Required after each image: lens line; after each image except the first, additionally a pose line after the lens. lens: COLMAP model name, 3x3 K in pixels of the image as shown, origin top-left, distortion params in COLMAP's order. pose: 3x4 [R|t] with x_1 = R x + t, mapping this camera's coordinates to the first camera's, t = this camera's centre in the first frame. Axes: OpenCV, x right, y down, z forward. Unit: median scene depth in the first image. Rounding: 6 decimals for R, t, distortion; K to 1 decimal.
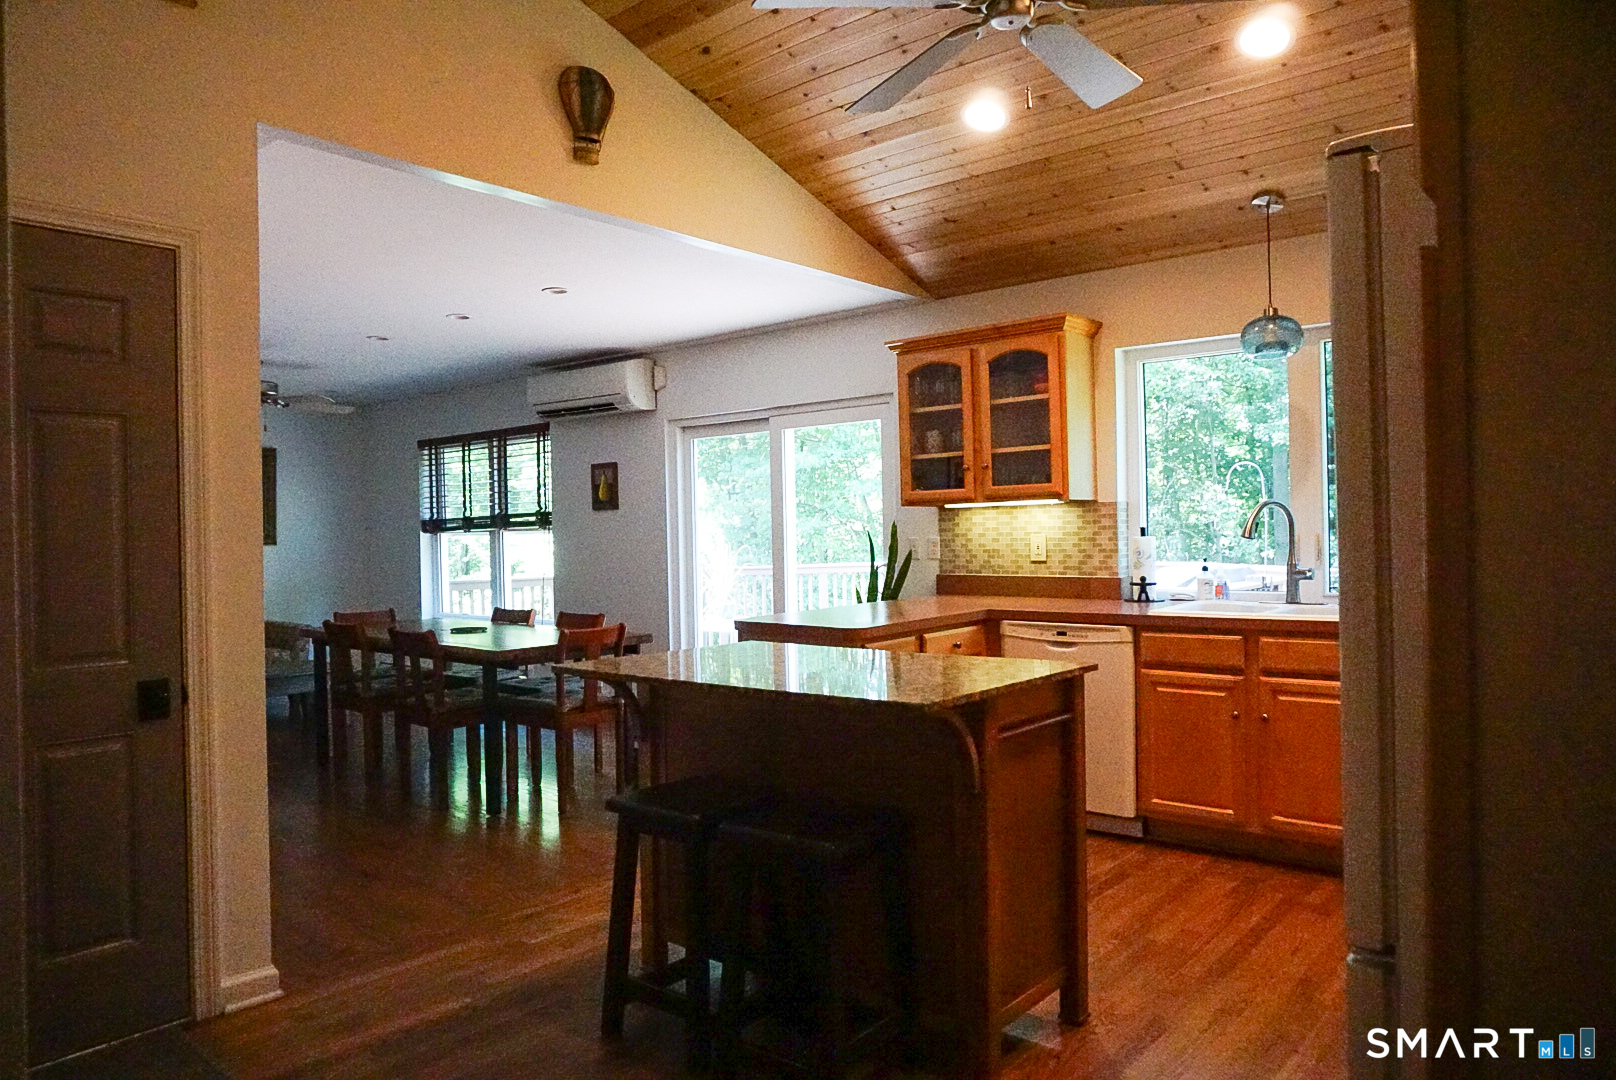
lens RADIAL K [[1083.5, 0, 804.1], [0, 1083.5, 535.6], [0, 0, 1]] dist [-0.028963, 0.009284]
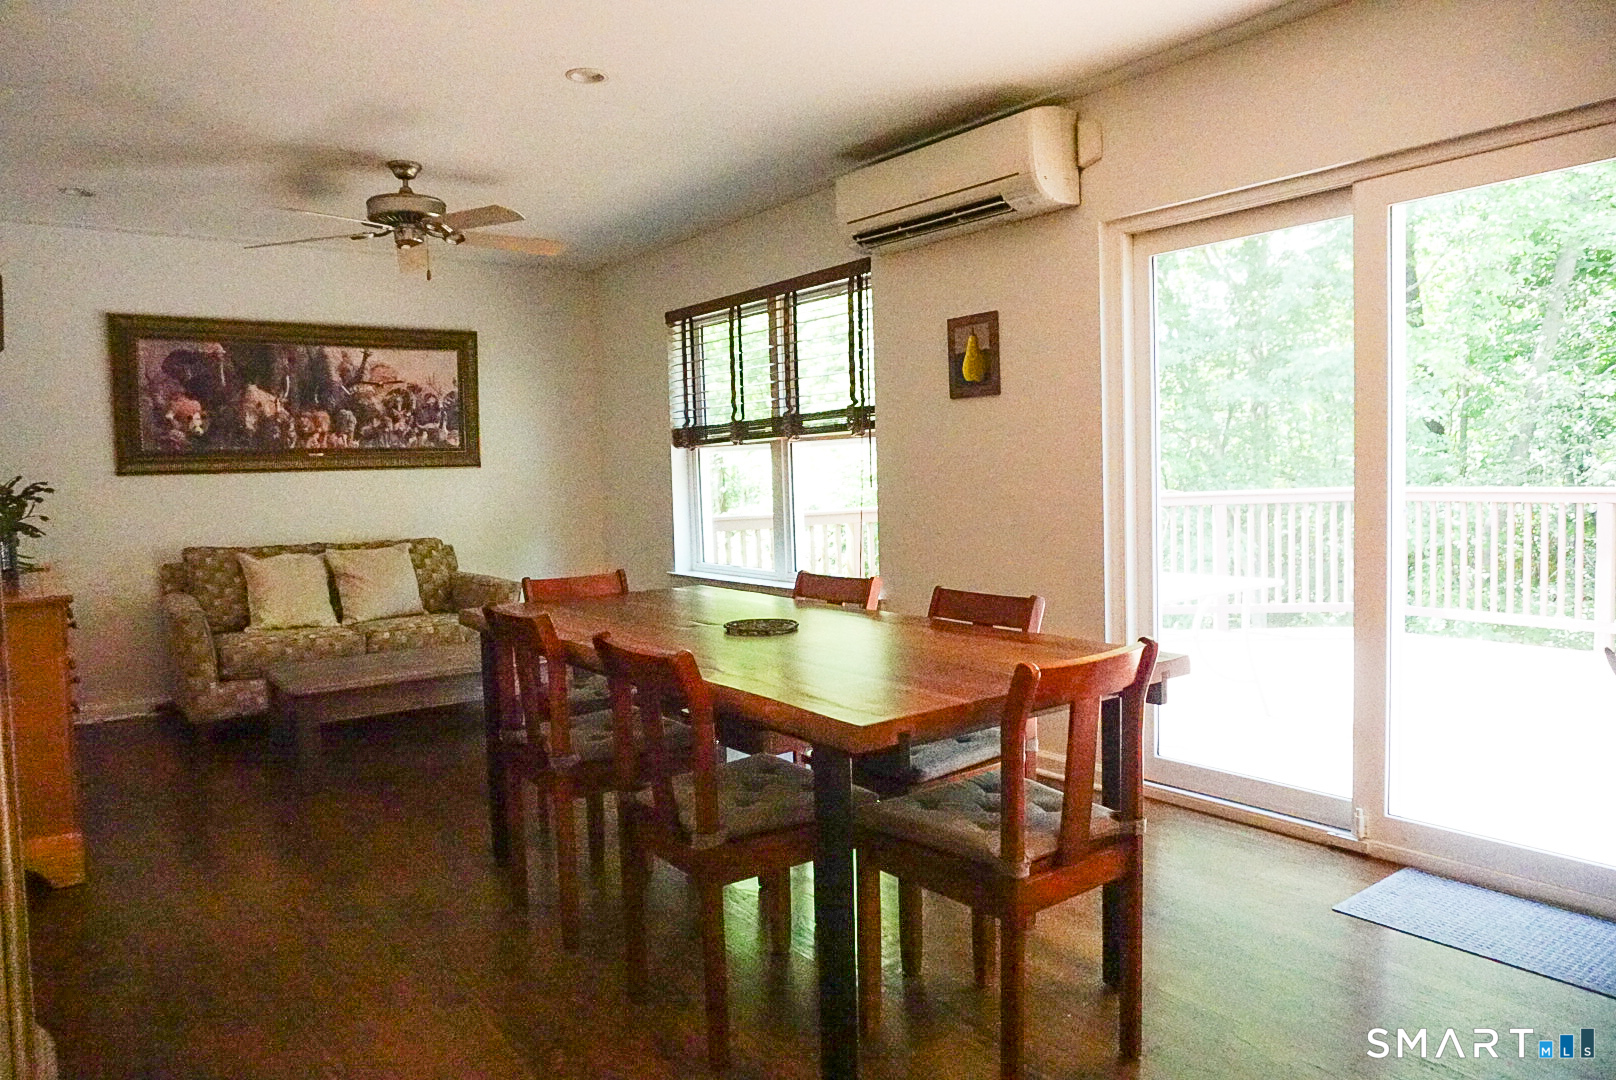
lens RADIAL K [[1083.5, 0, 815.0], [0, 1083.5, 536.8], [0, 0, 1]] dist [-0.028963, 0.009284]
pose [[0.976725, 0.006108, -0.214409, -0.126745], [0.008105, 0.997830, 0.065344, 0.010668], [0.214343, -0.065561, 0.974556, 0.370087]]
